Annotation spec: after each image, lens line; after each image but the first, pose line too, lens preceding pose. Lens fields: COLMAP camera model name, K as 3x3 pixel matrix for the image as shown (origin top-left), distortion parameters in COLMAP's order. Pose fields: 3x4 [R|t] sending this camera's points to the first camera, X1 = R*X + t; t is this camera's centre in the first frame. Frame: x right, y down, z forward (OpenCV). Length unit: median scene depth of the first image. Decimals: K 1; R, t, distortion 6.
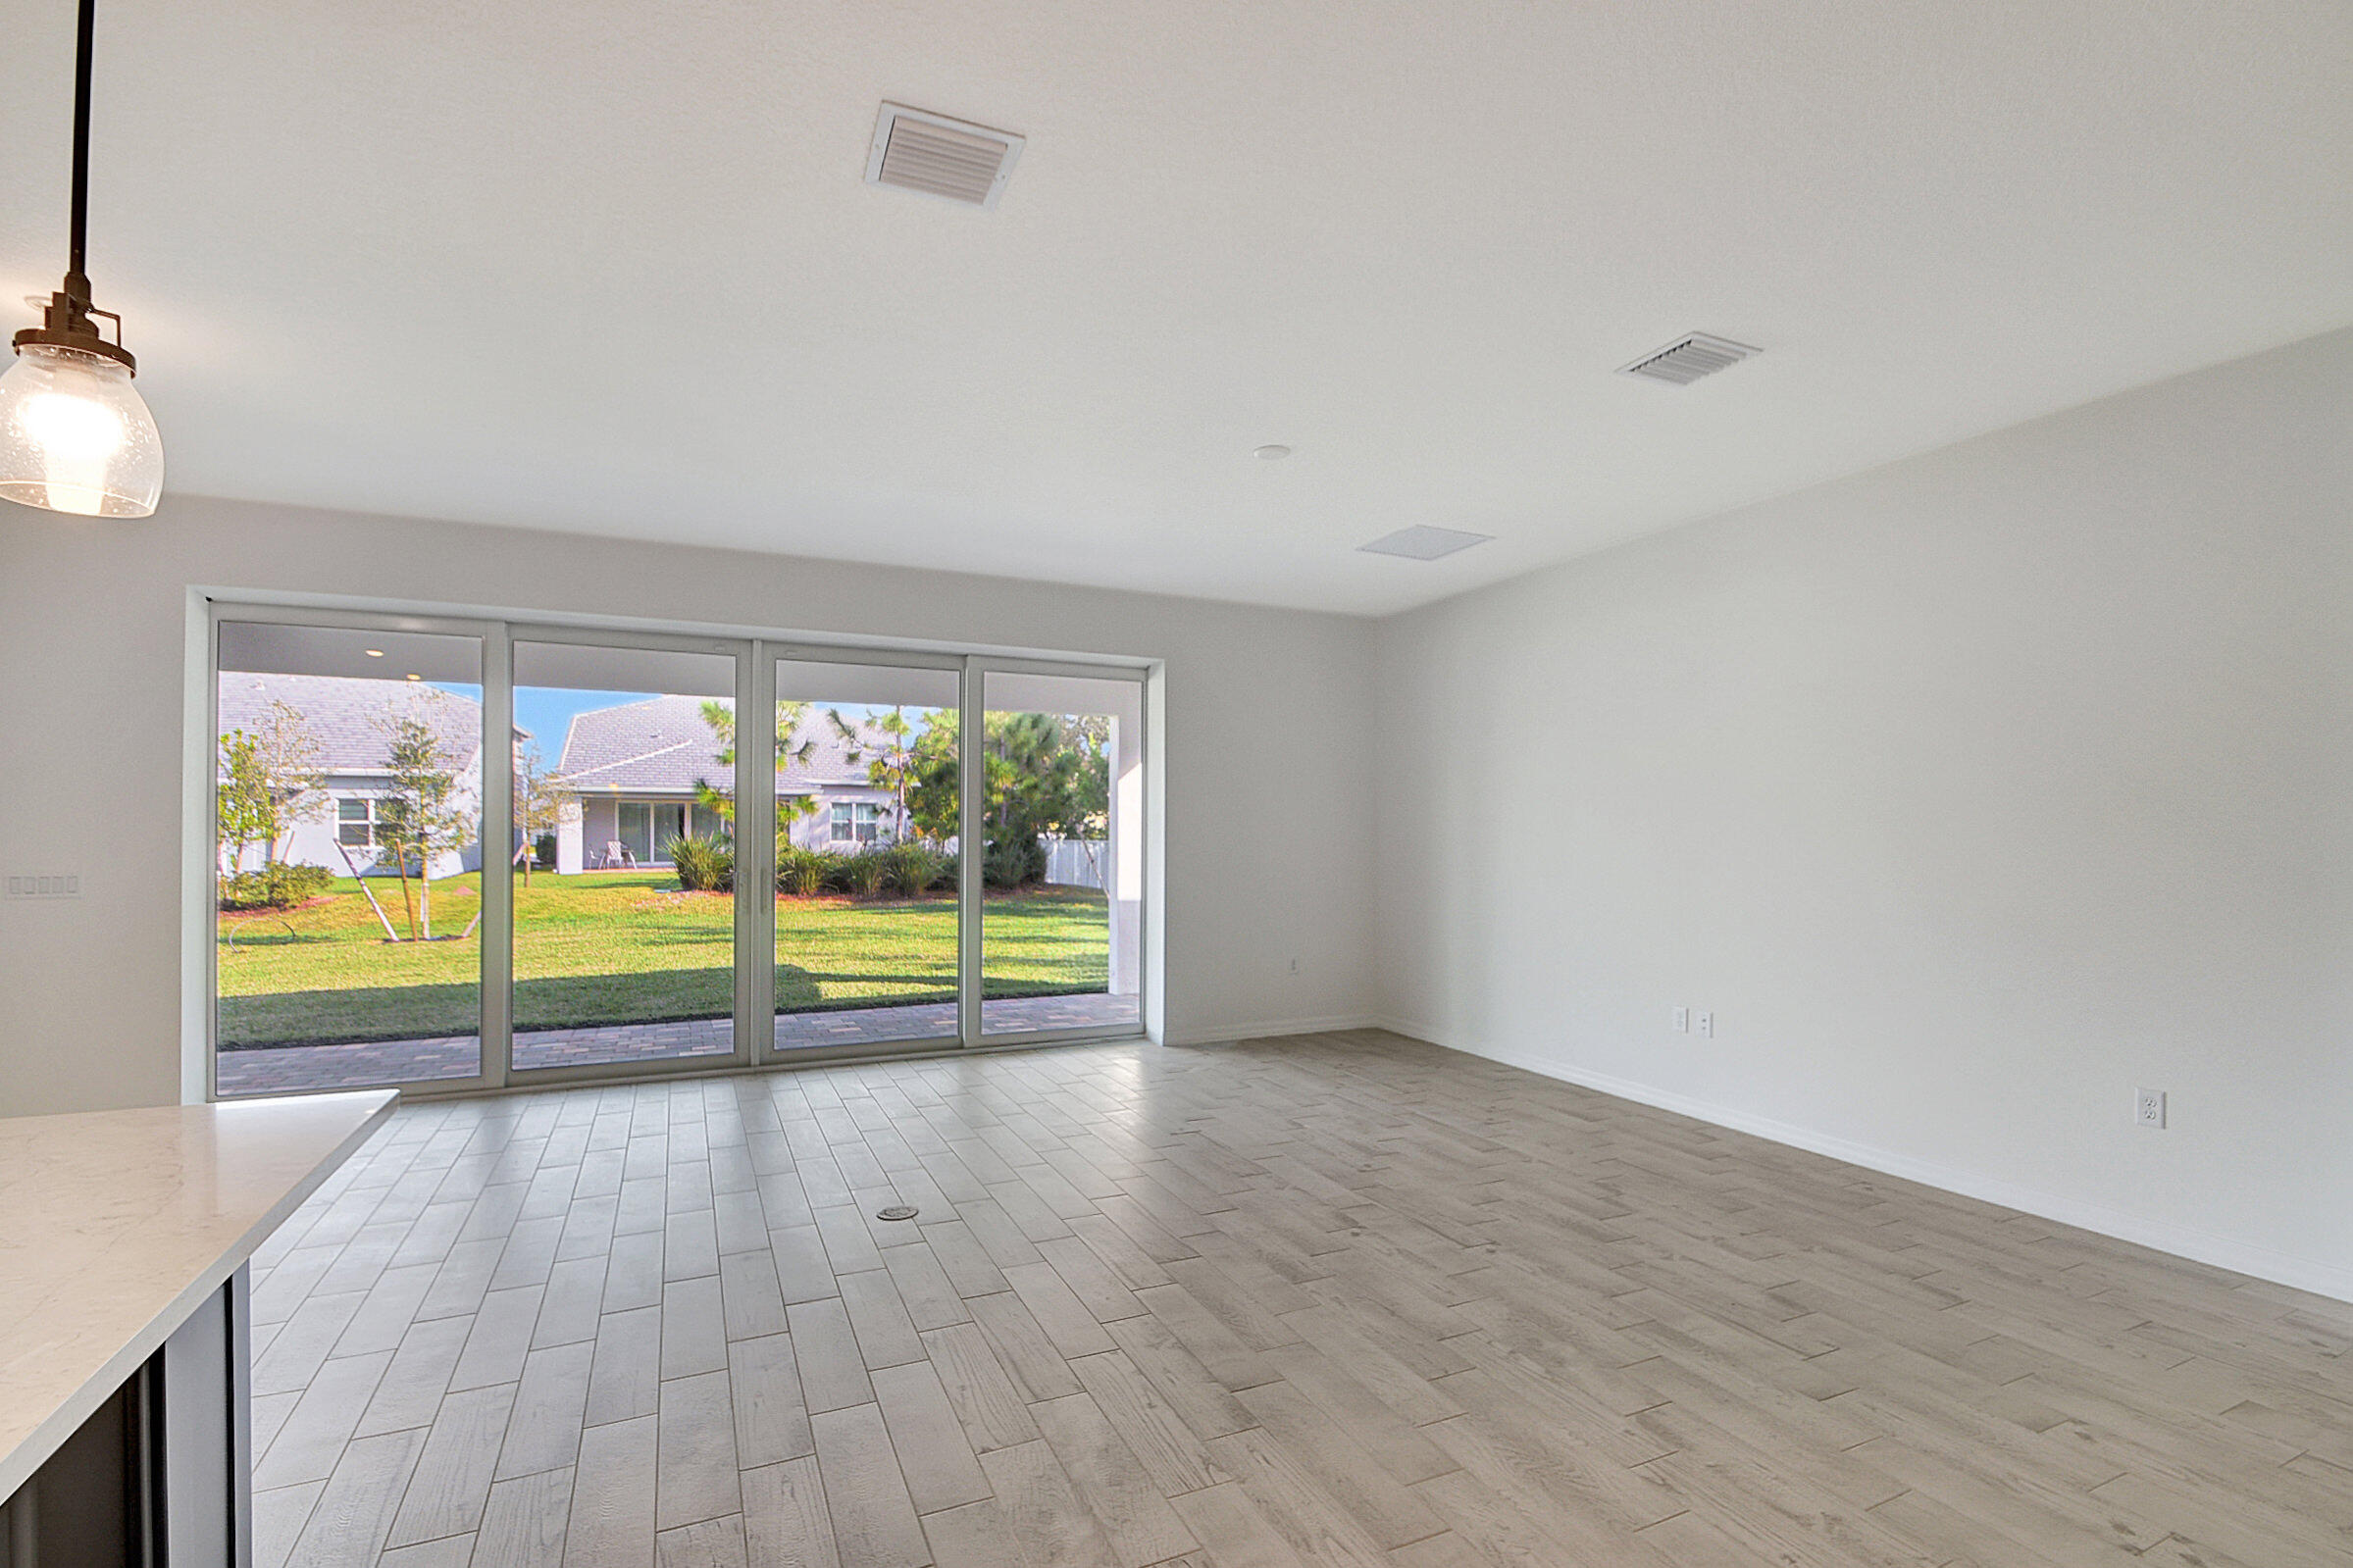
lens RADIAL K [[1045.0, 0, 1158.7], [0, 1045.0, 830.2], [0, 0, 1]] dist [-0.000271, -0.000257]
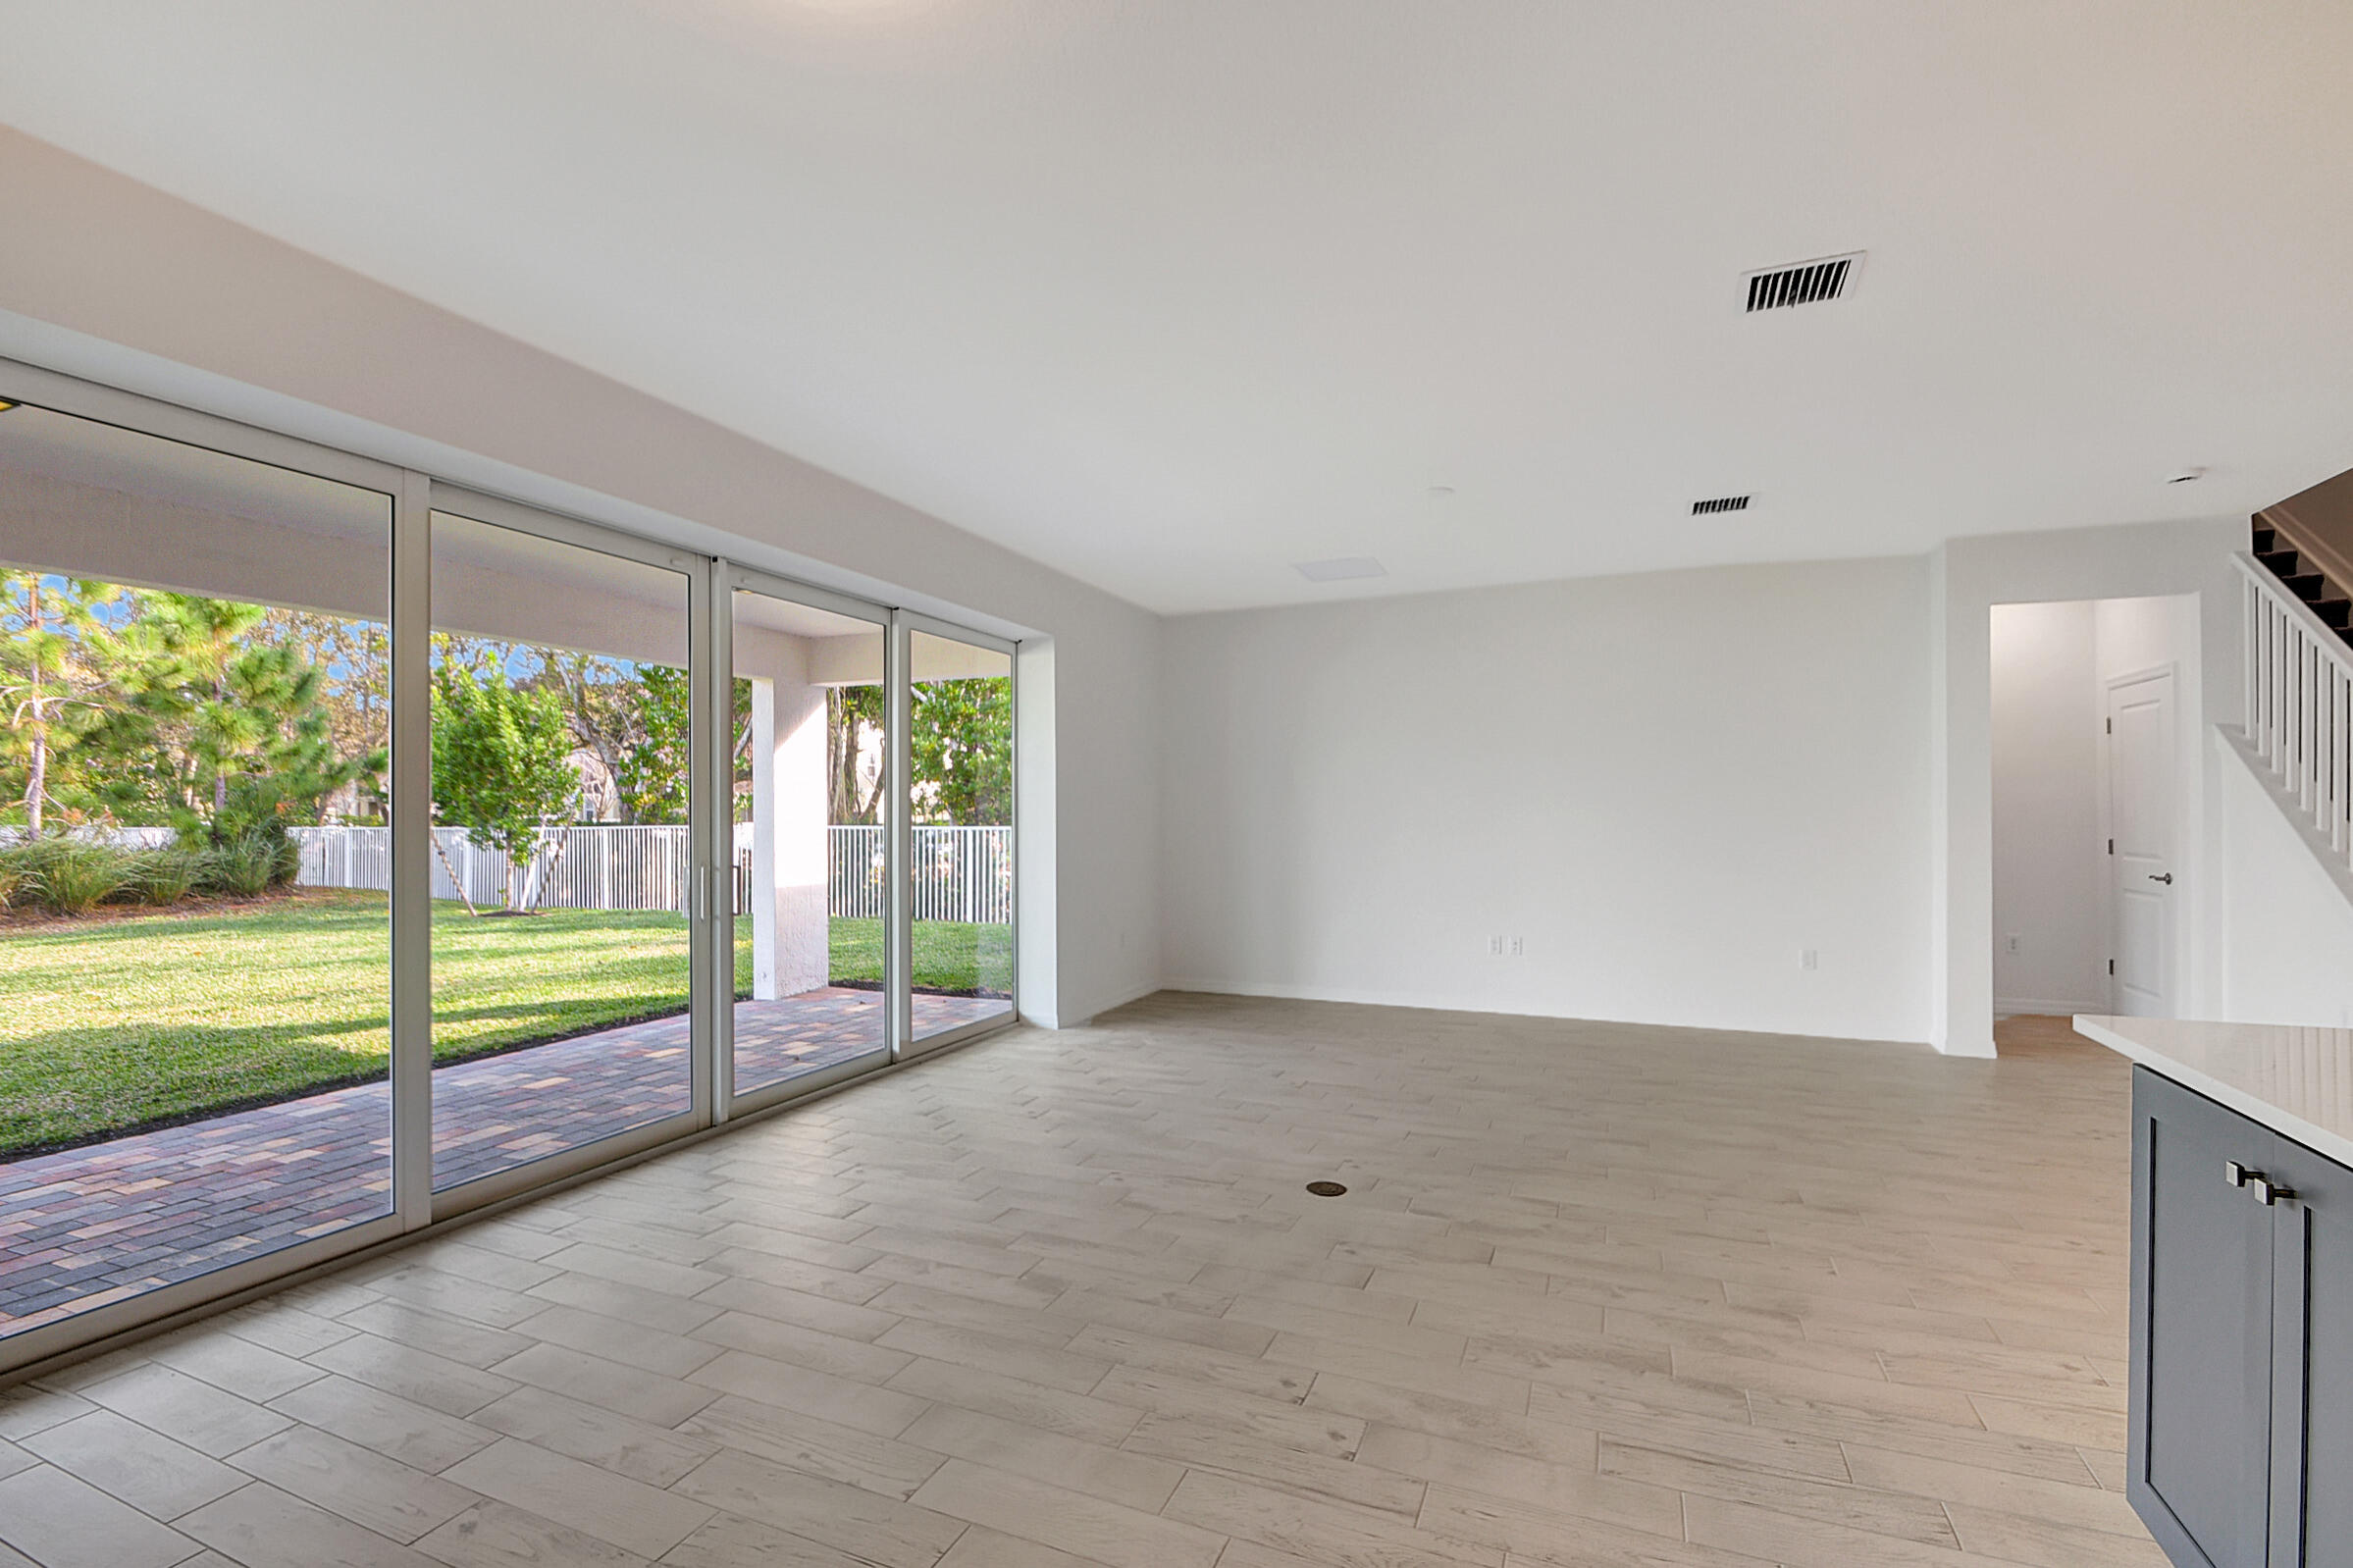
lens RADIAL K [[1057.5, 0, 1154.4], [0, 1057.5, 820.4], [0, 0, 1]] dist [0.012089, -0.013702]
pose [[0.745055, -0.009394, 0.666937, -0.607907], [0.003886, 0.999945, 0.009744, 0.000073], [-0.666992, -0.004668, 0.745051, 0.203292]]
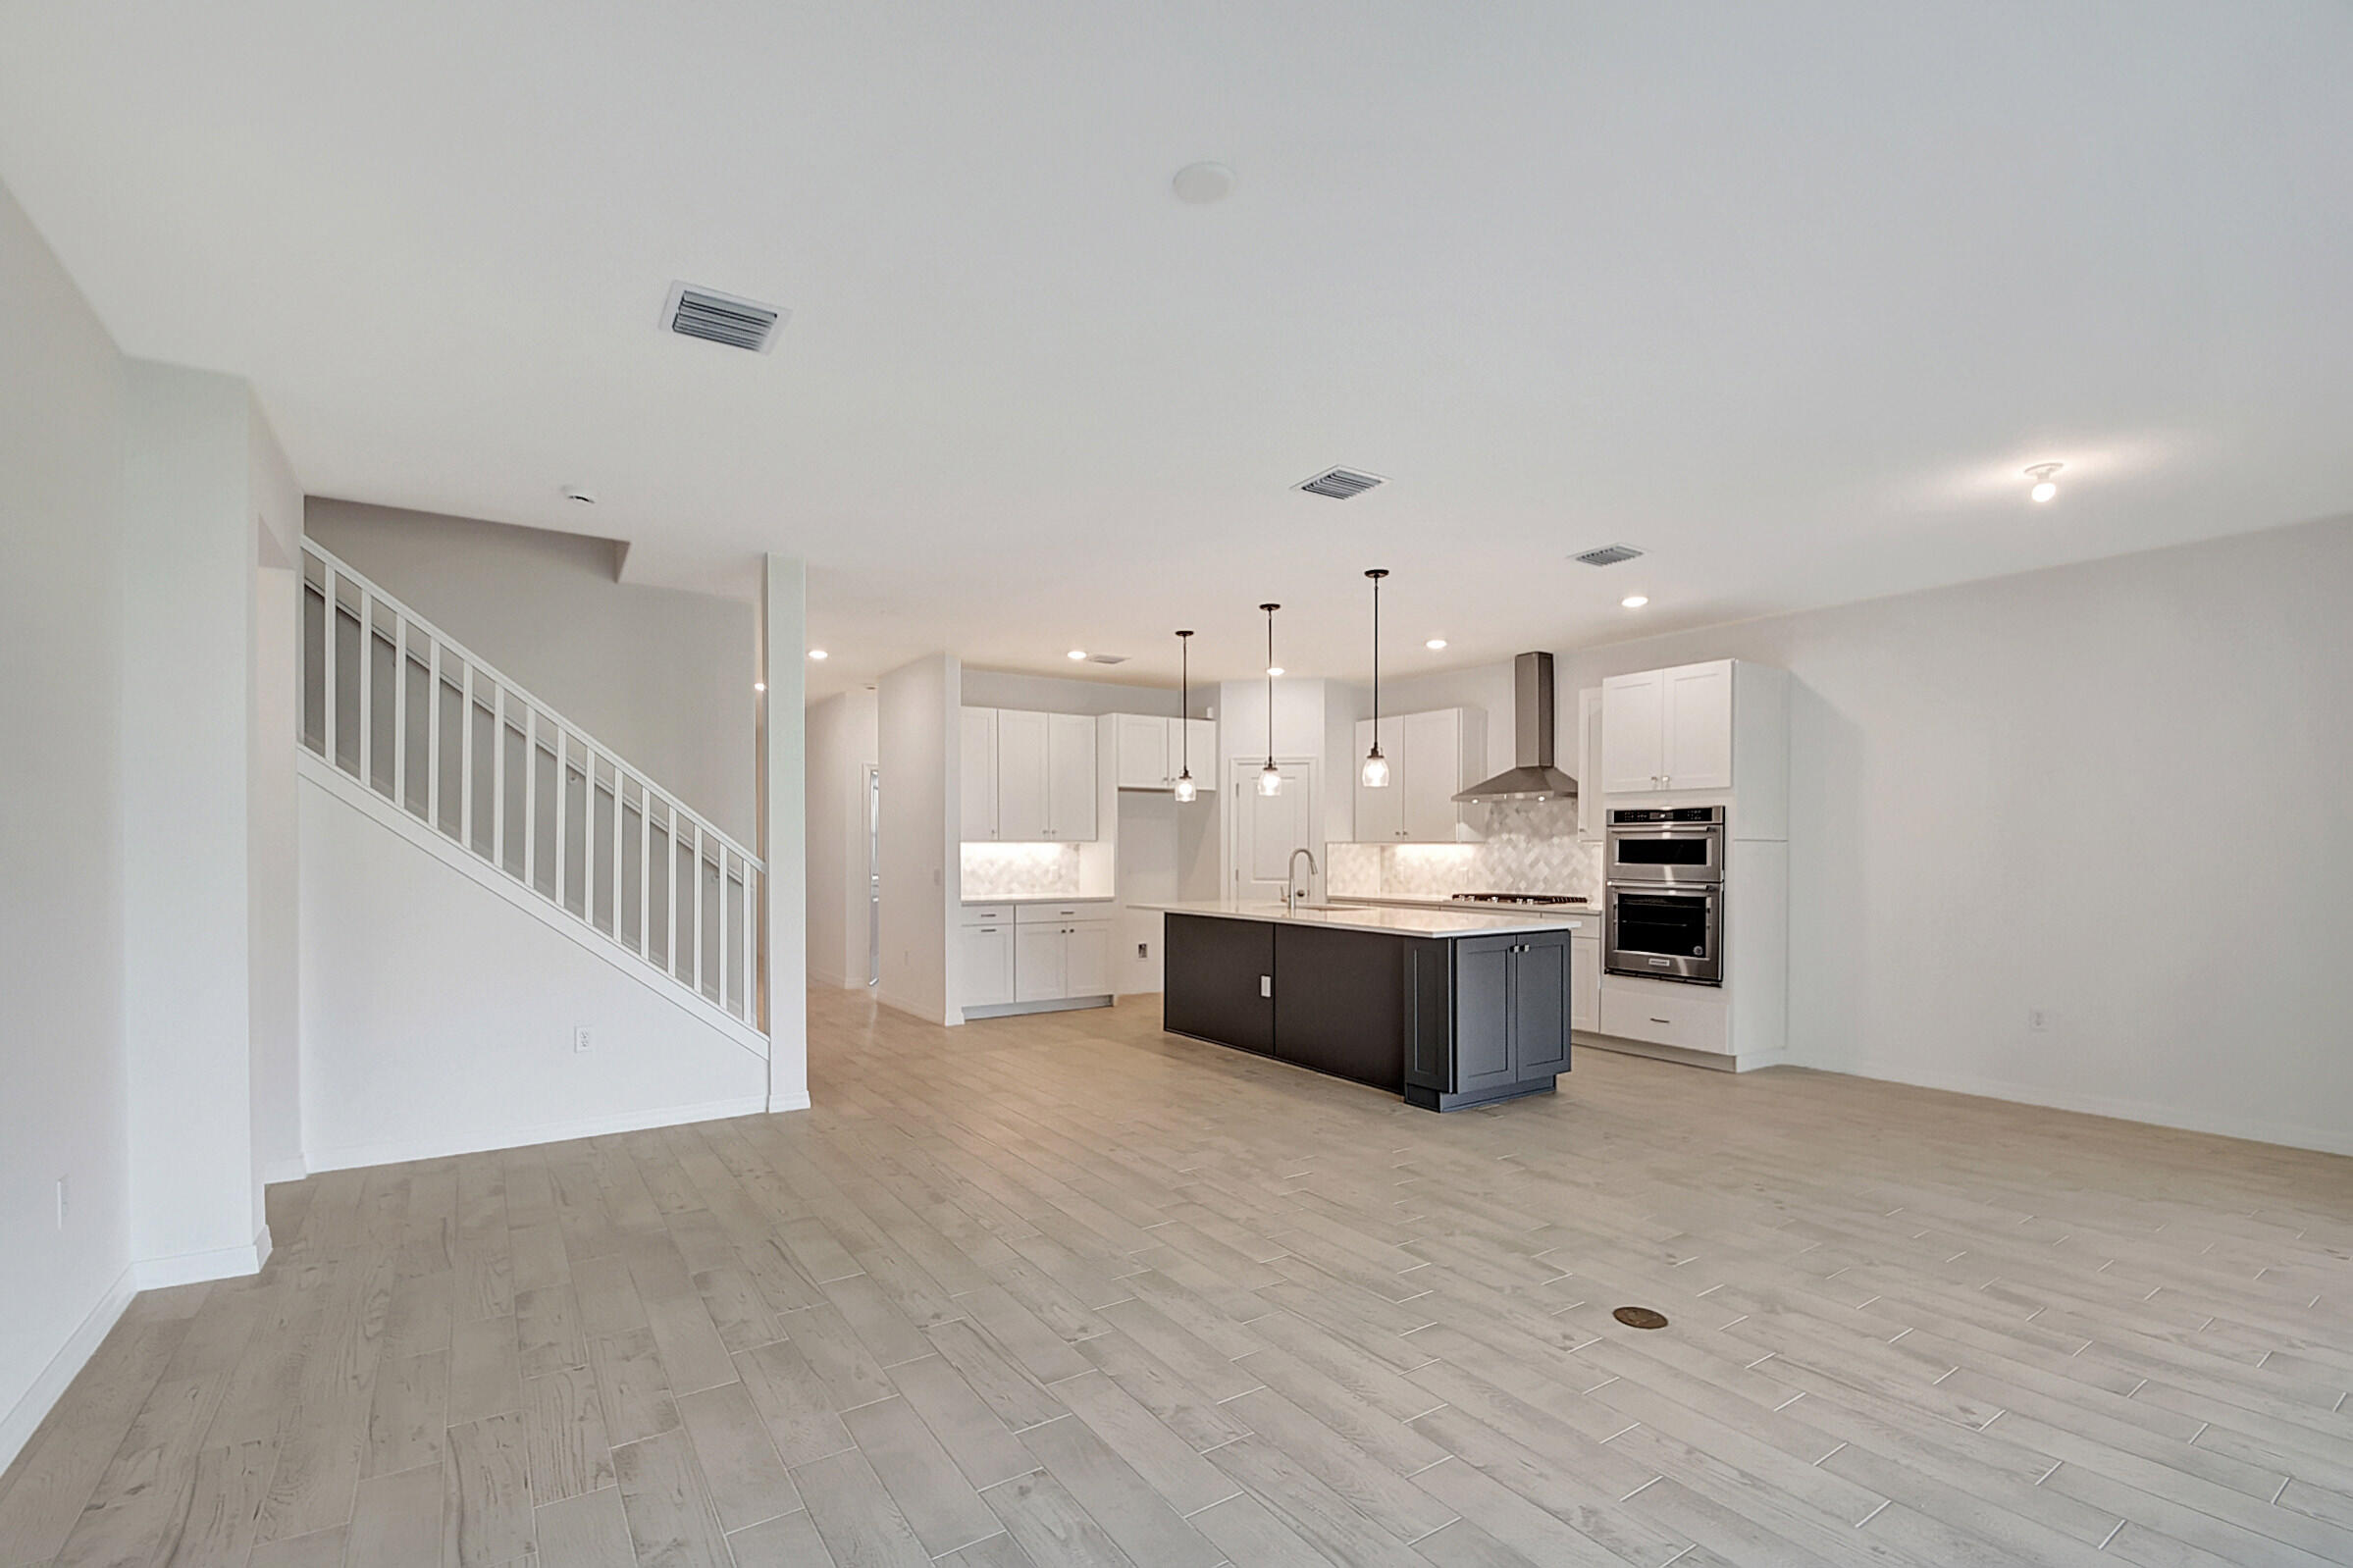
lens RADIAL K [[1039.5, 0, 1170.5], [0, 1039.5, 847.7], [0, 0, 1]] dist [0.010242, -0.013583]
pose [[-0.986479, -0.003793, -0.163846, 0.141418], [-0.004034, 0.999991, 0.001139, -0.000012], [0.163841, 0.001785, -0.986485, 1.005594]]
